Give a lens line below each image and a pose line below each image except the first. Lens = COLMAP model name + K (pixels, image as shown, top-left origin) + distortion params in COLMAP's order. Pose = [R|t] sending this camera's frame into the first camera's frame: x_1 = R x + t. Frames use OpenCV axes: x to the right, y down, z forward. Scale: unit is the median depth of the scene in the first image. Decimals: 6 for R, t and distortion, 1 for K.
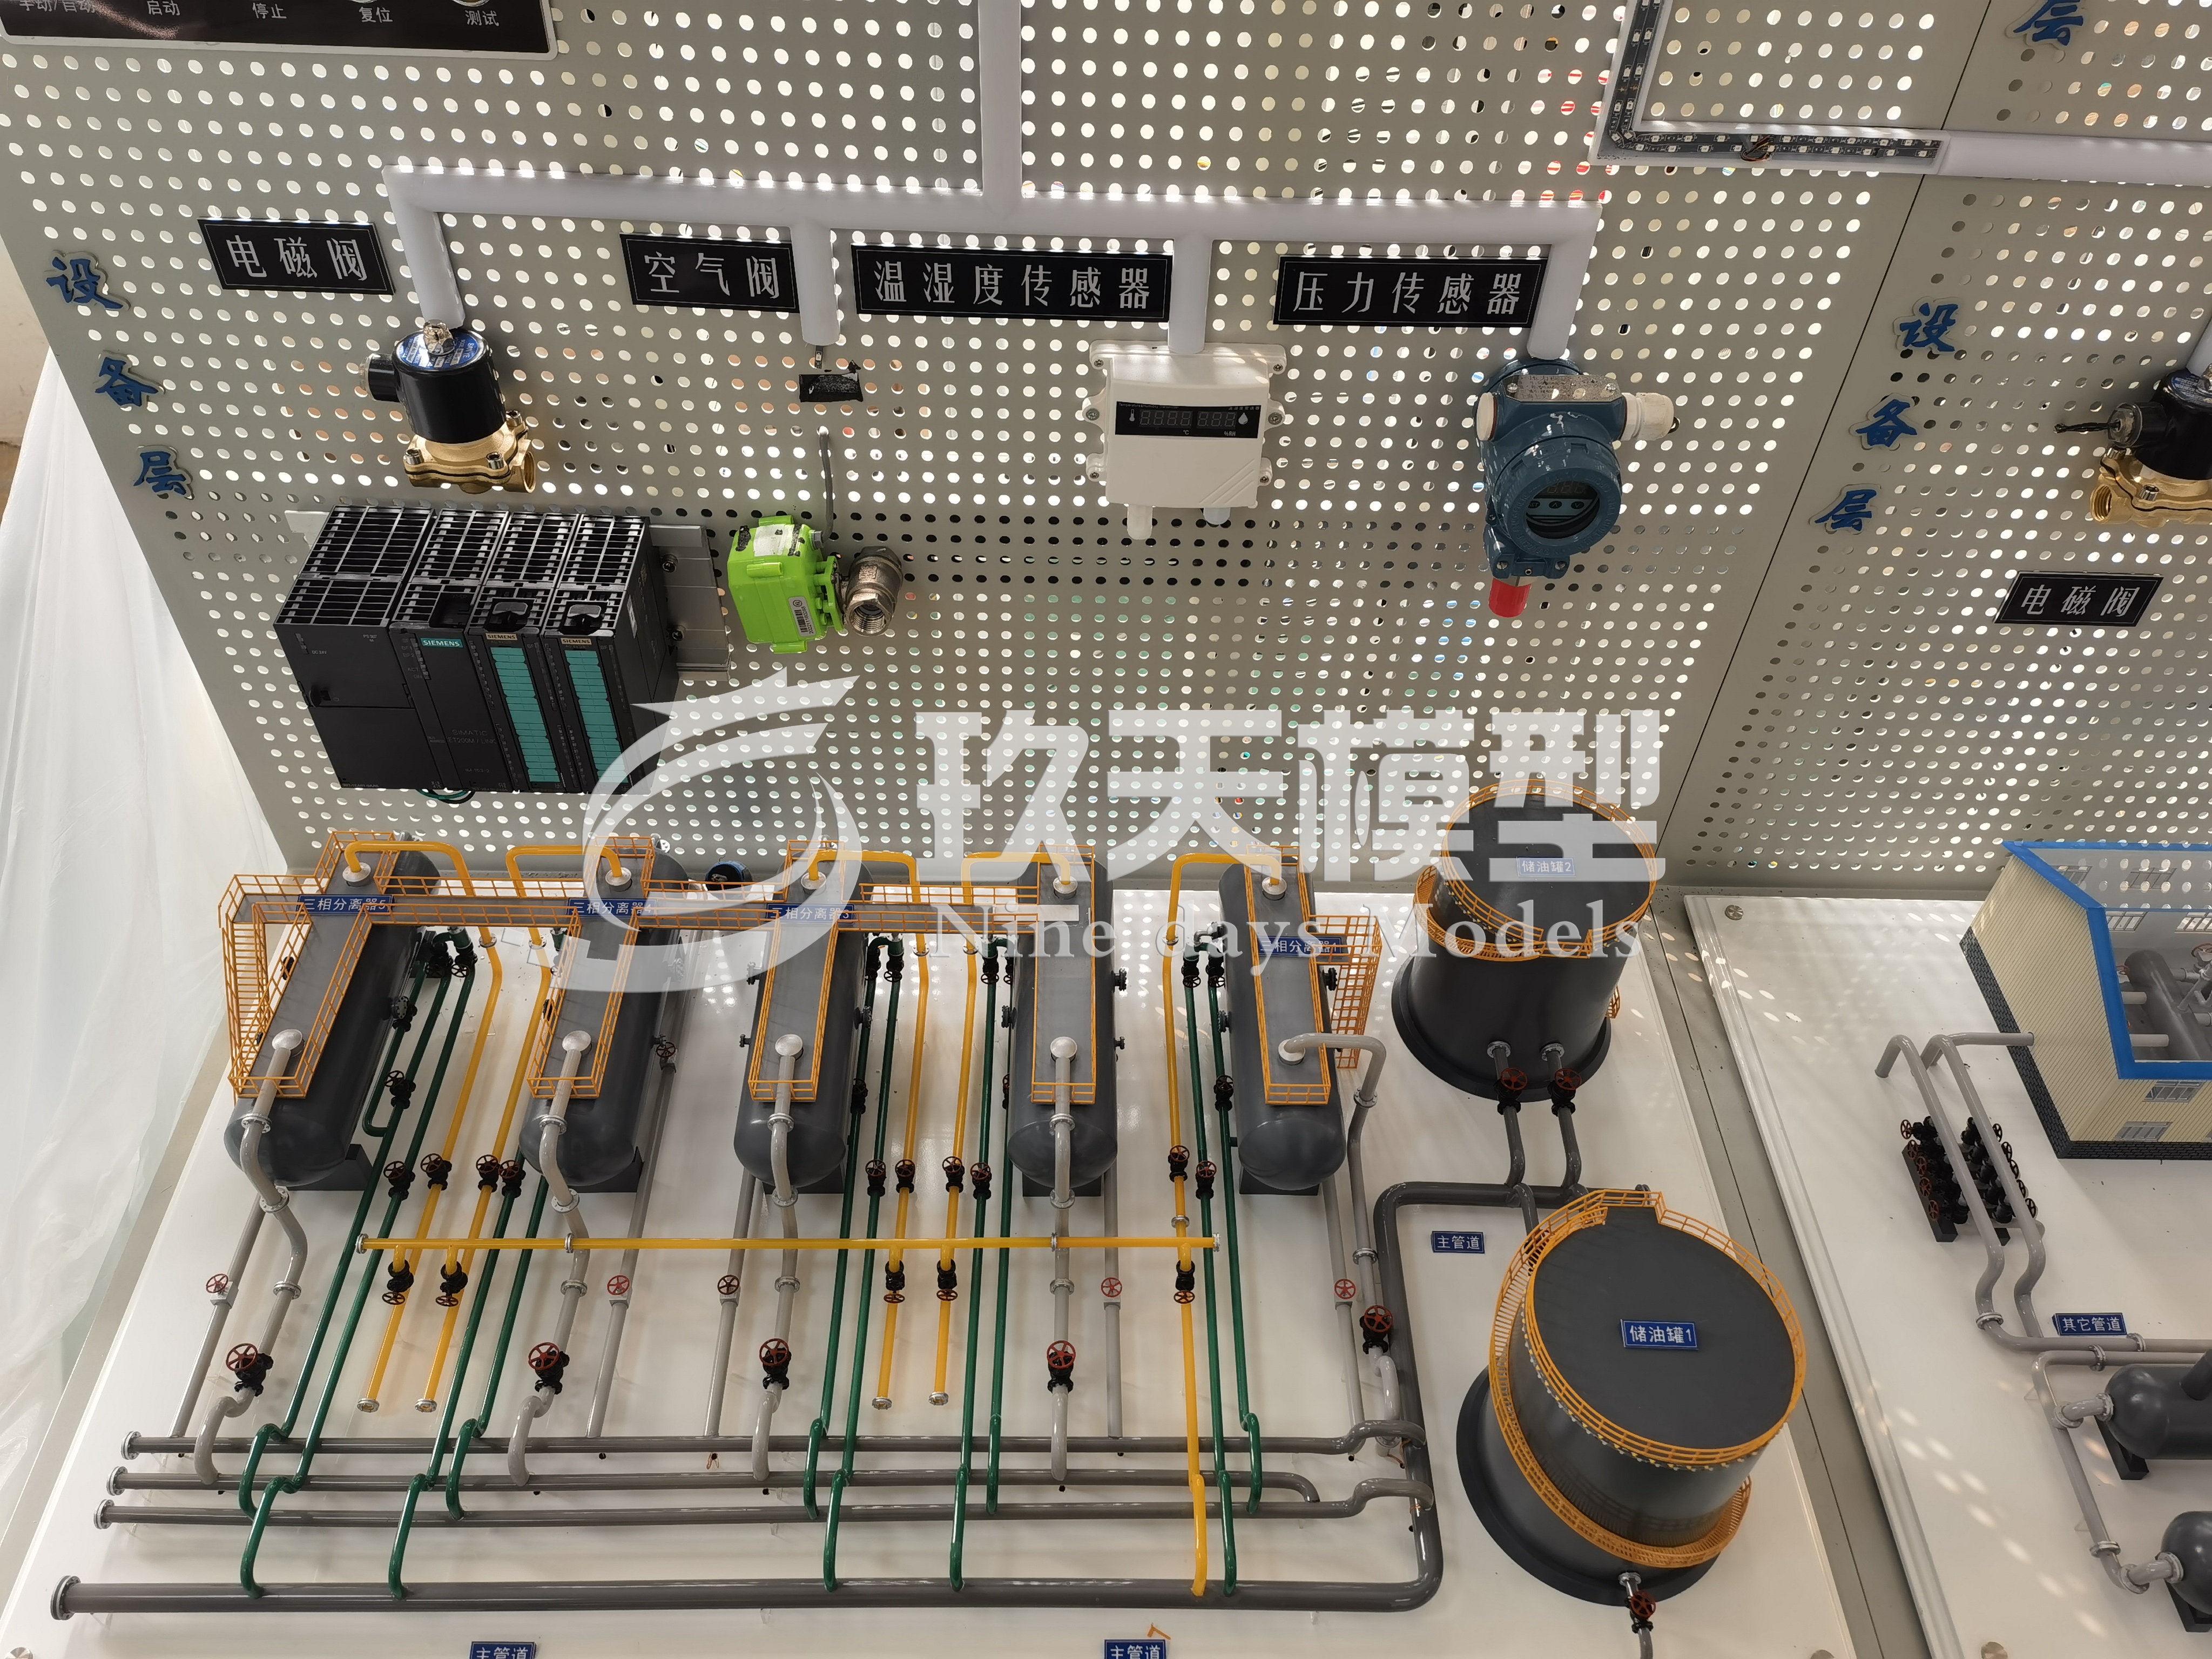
lens RADIAL K [[1729.3, 0, 1097.5], [0, 1729.3, 829.2], [0, 0, 1]] dist [0.134794, -0.170147]
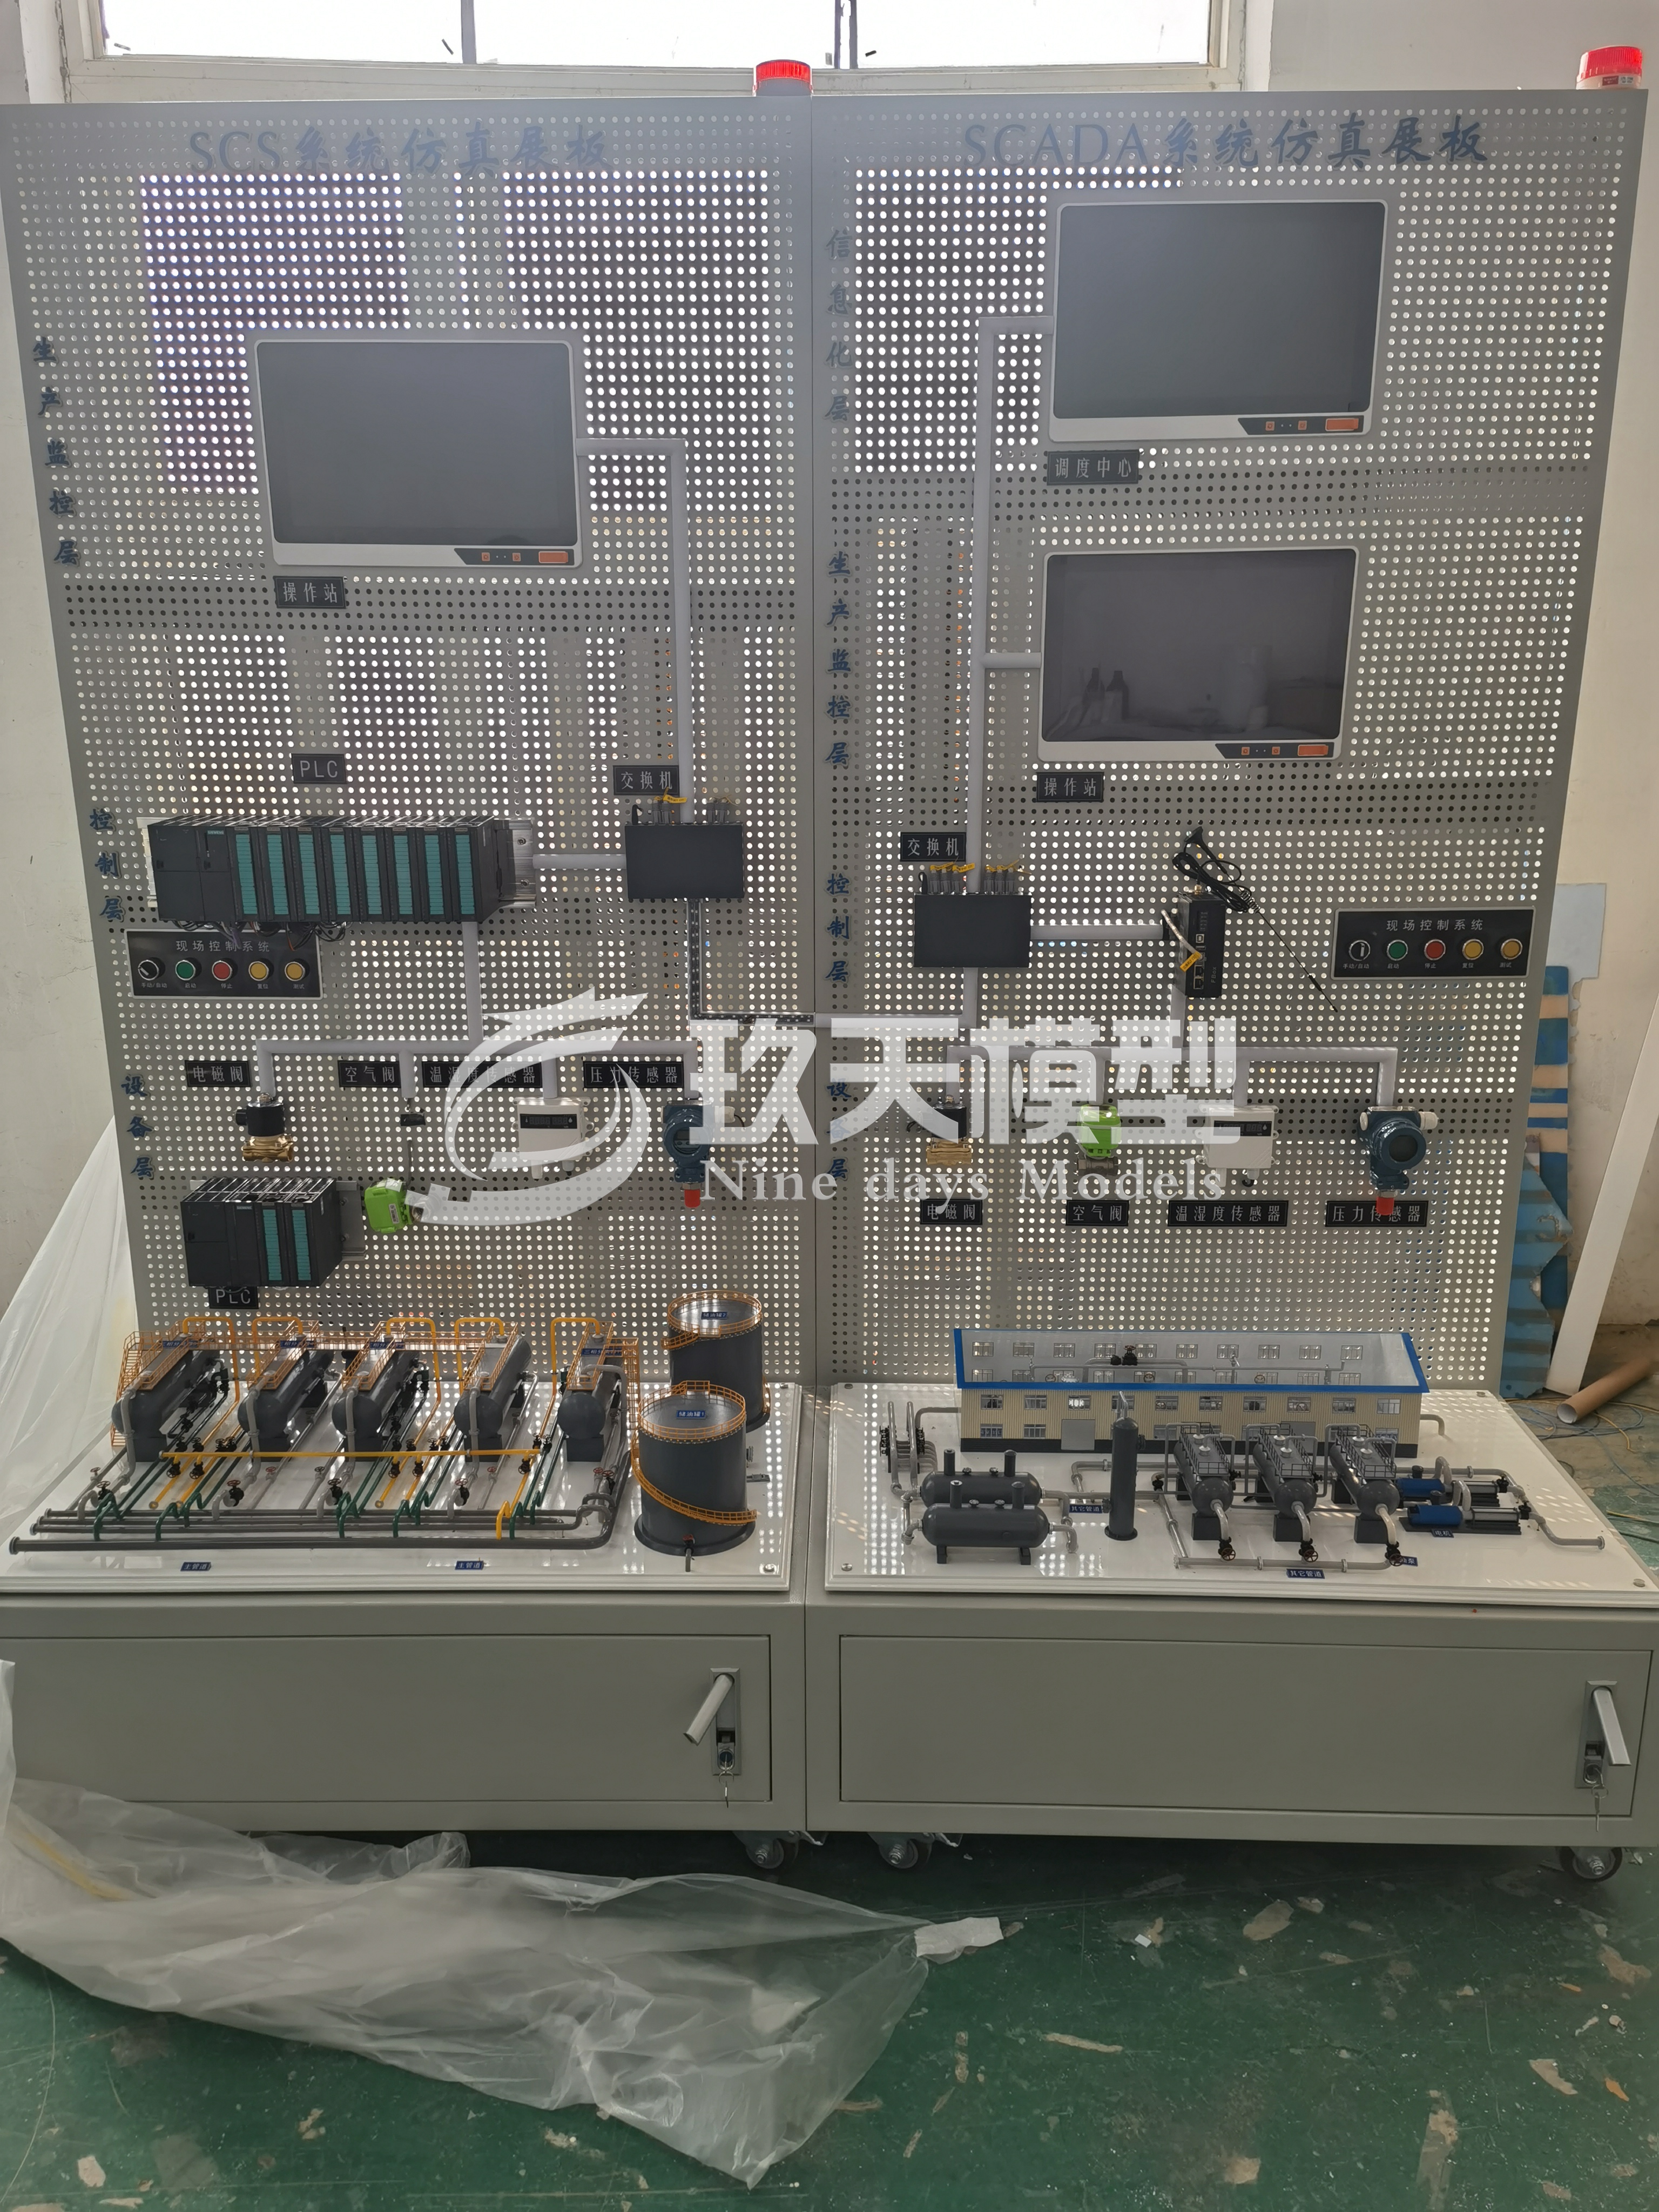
lens RADIAL K [[1727.5, 0, 832.0], [0, 1727.5, 1121.3], [0, 0, 1]] dist [0.076926, -0.084628]
pose [[0.999011, -0.026467, -0.035736, 0.532216], [0.004167, 0.855779, -0.517324, 1.030554], [0.044274, 0.516664, 0.855043, -1.094937]]
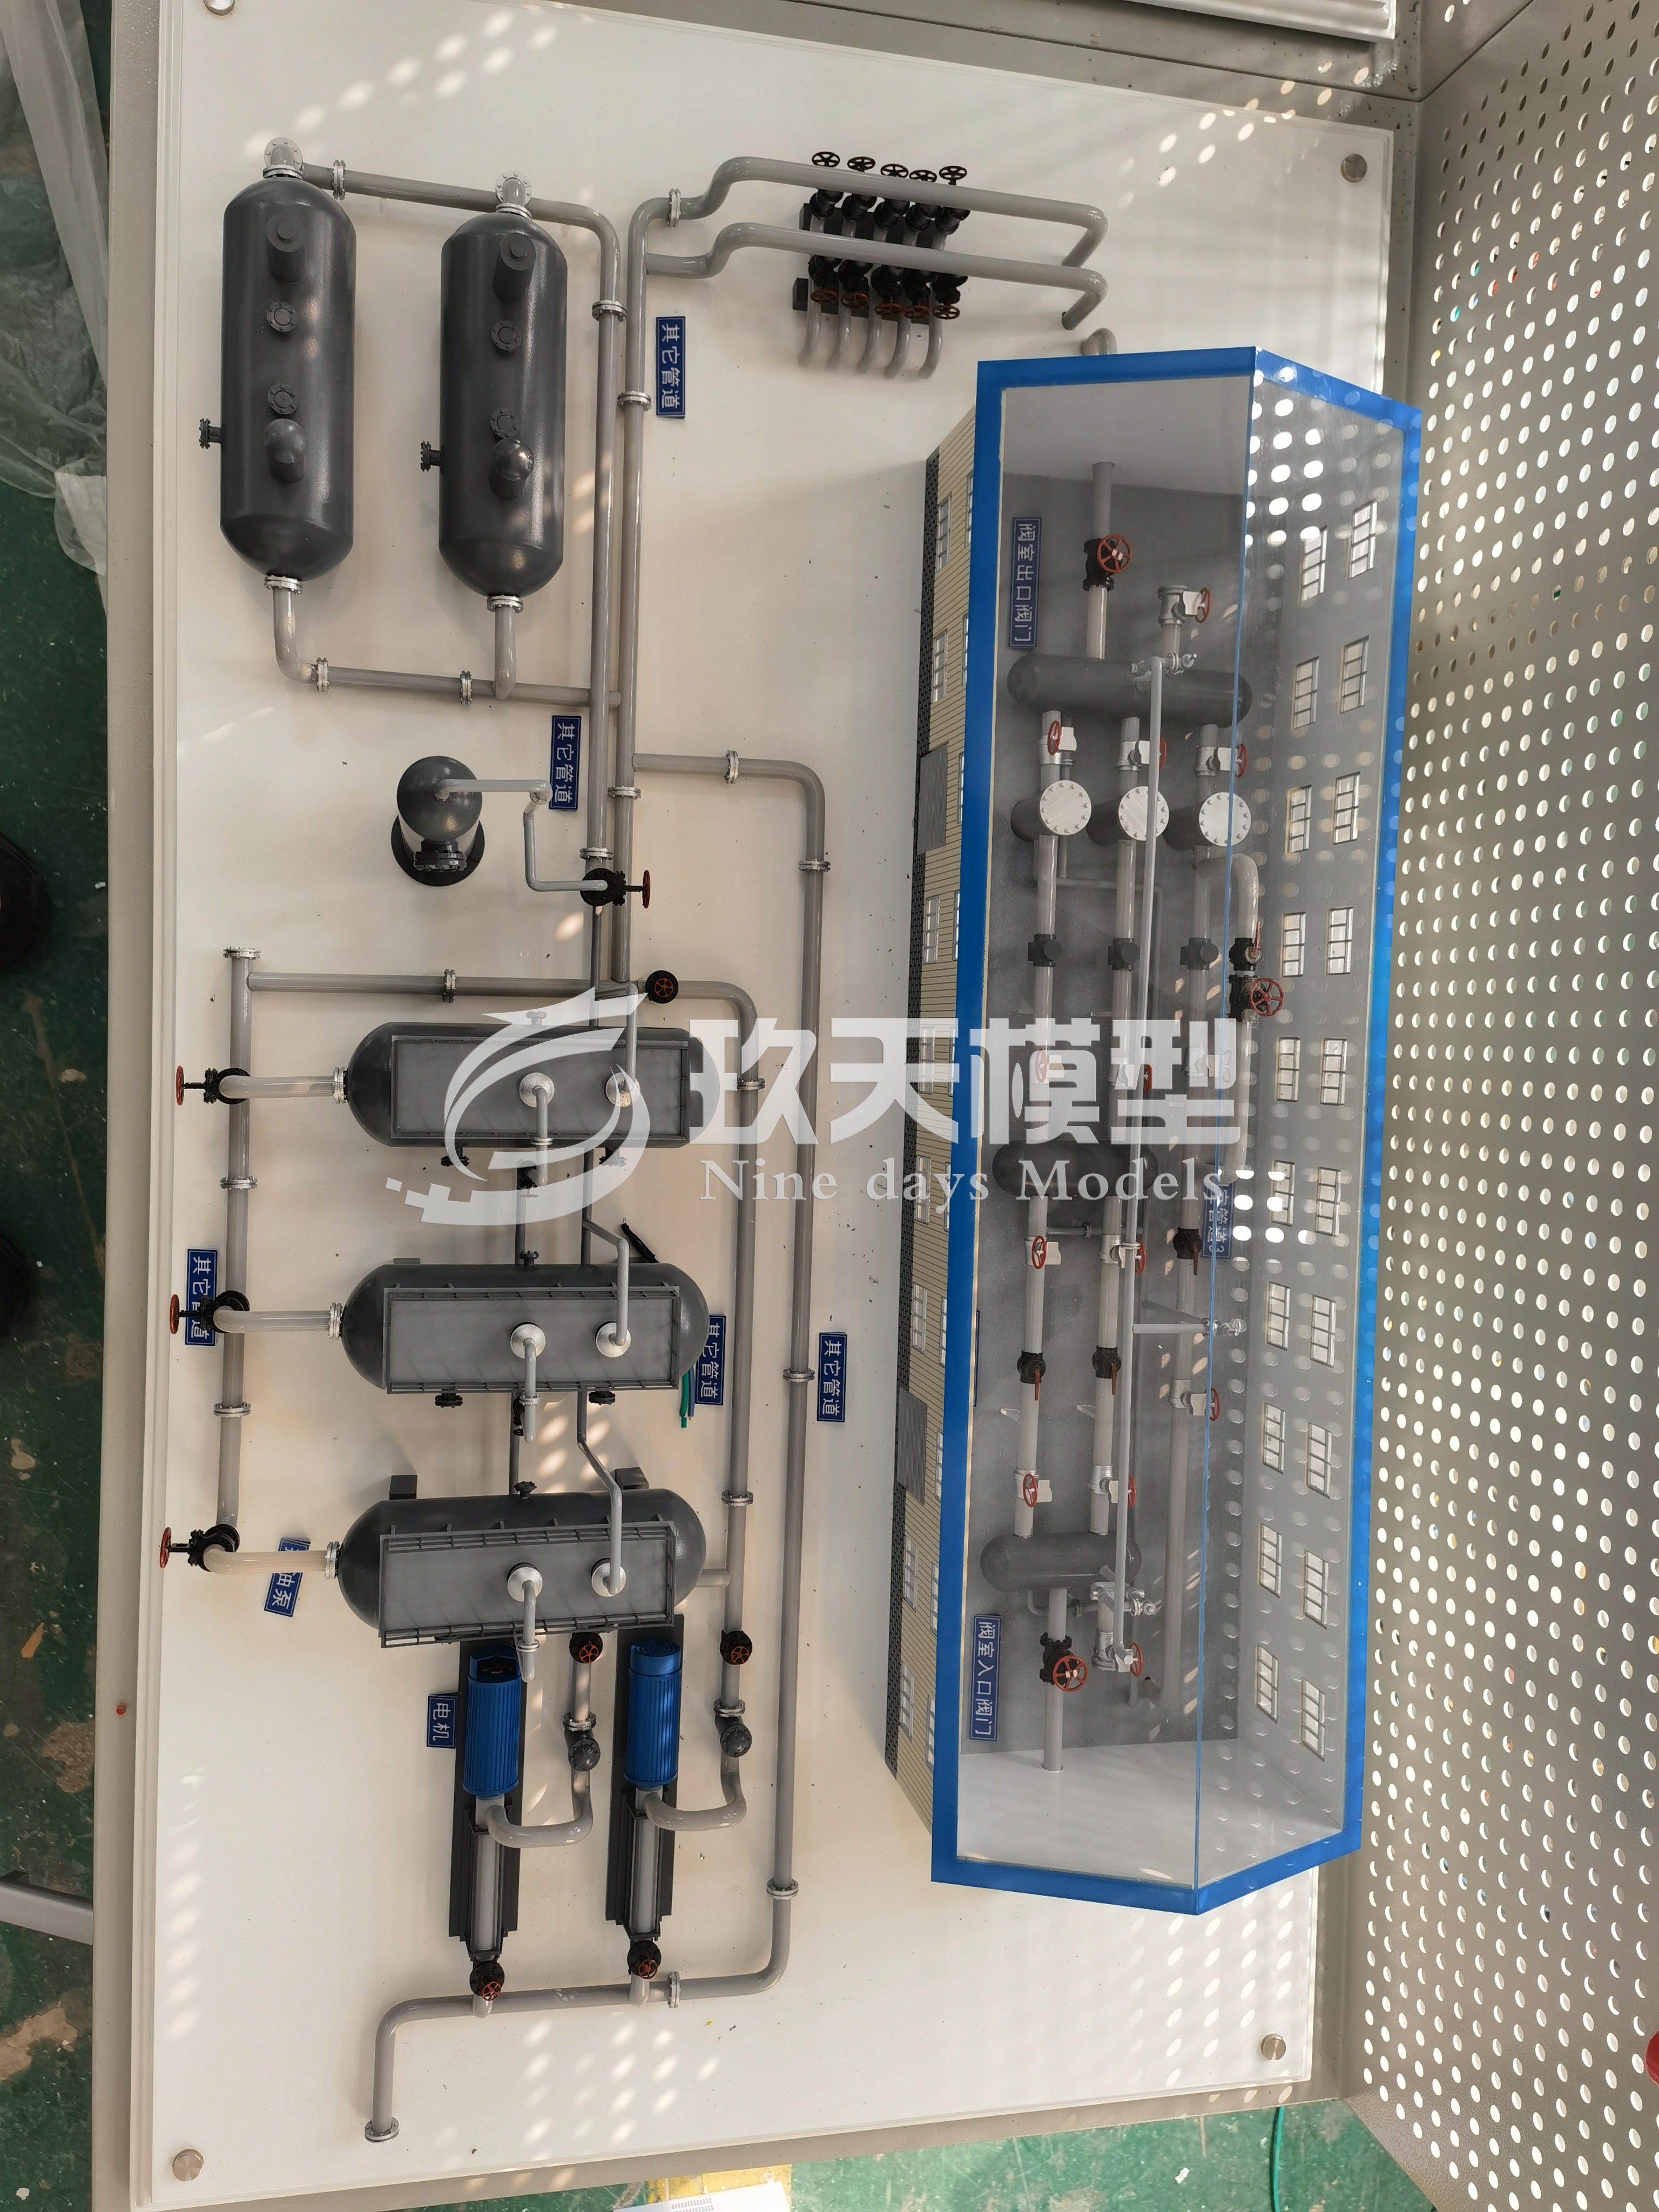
lens RADIAL K [[1714.0, 0, 829.5], [0, 1714.0, 1106.0], [0, 0, 1]] dist [0.155517, -0.212595]
pose [[-0.034140, 0.999369, 0.009851, 0.896410], [-0.861038, -0.034415, 0.507375, -0.163329], [0.507394, 0.008840, 0.861669, 0.421716]]
